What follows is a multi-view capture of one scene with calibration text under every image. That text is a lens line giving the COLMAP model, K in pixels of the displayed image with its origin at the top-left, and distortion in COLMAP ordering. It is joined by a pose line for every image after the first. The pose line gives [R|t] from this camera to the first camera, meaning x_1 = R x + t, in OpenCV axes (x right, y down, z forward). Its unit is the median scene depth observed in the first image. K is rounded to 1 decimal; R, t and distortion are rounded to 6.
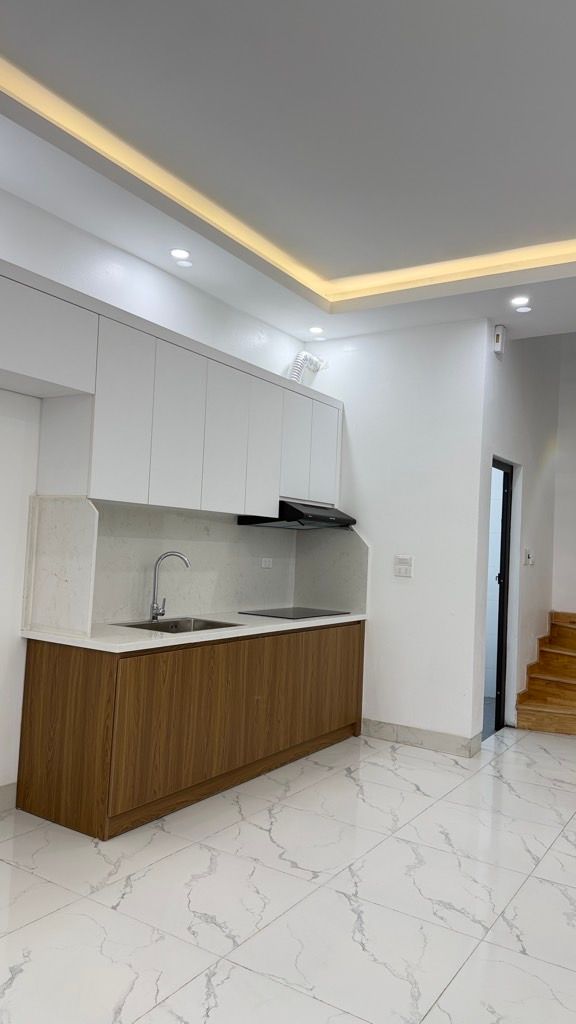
lens RADIAL K [[724.1, 0, 288.0], [0, 724.1, 512.0], [0, 0, 1]] dist [0.044241, -0.003040]
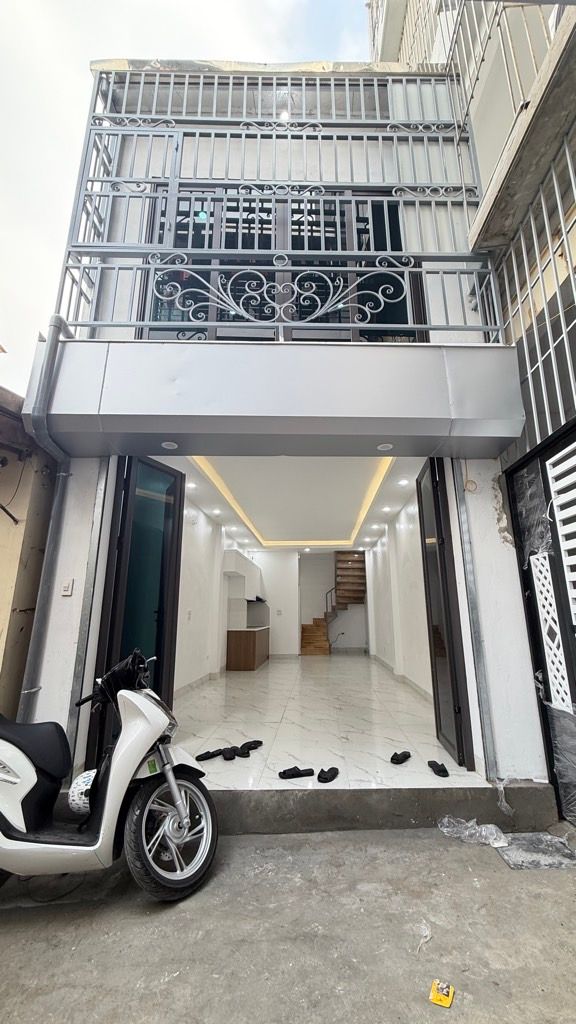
lens RADIAL K [[408.9, 0, 293.6], [0, 408.9, 505.0], [0, 0, 1]] dist [-0.000146, 0.000037]
pose [[0.868644, 0.080685, 0.488822, -1.115626], [0.020027, 0.980125, -0.197368, -0.069330], [-0.495032, 0.181232, 0.849764, -1.267854]]
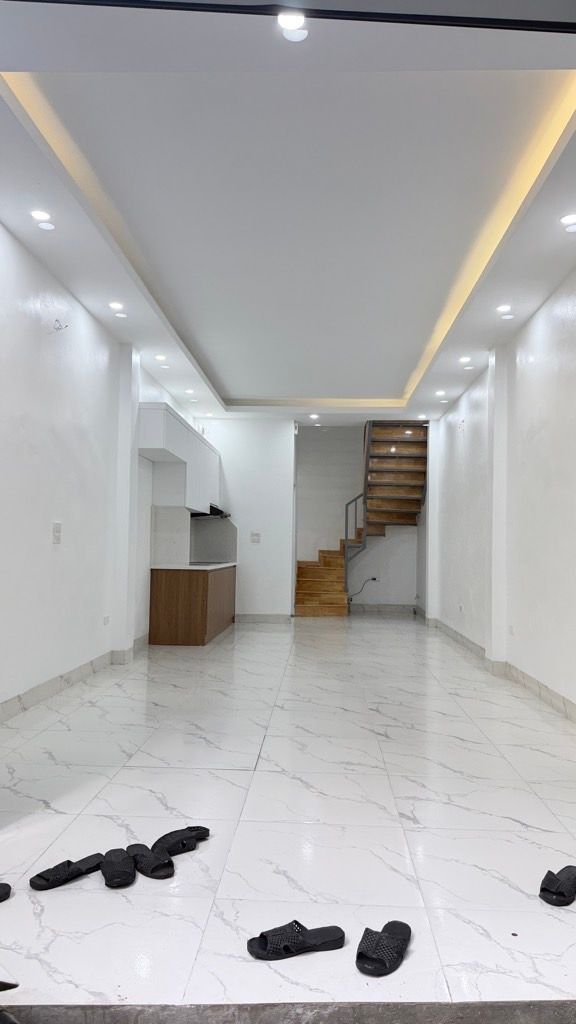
lens RADIAL K [[724.1, 0, 288.0], [0, 724.1, 512.0], [0, 0, 1]] dist [0.044241, -0.003040]
pose [[0.864000, -0.007615, 0.503433, -0.965458], [0.000382, 0.999895, 0.014469, -0.030349], [-0.503491, -0.012309, 0.863913, -0.981637]]
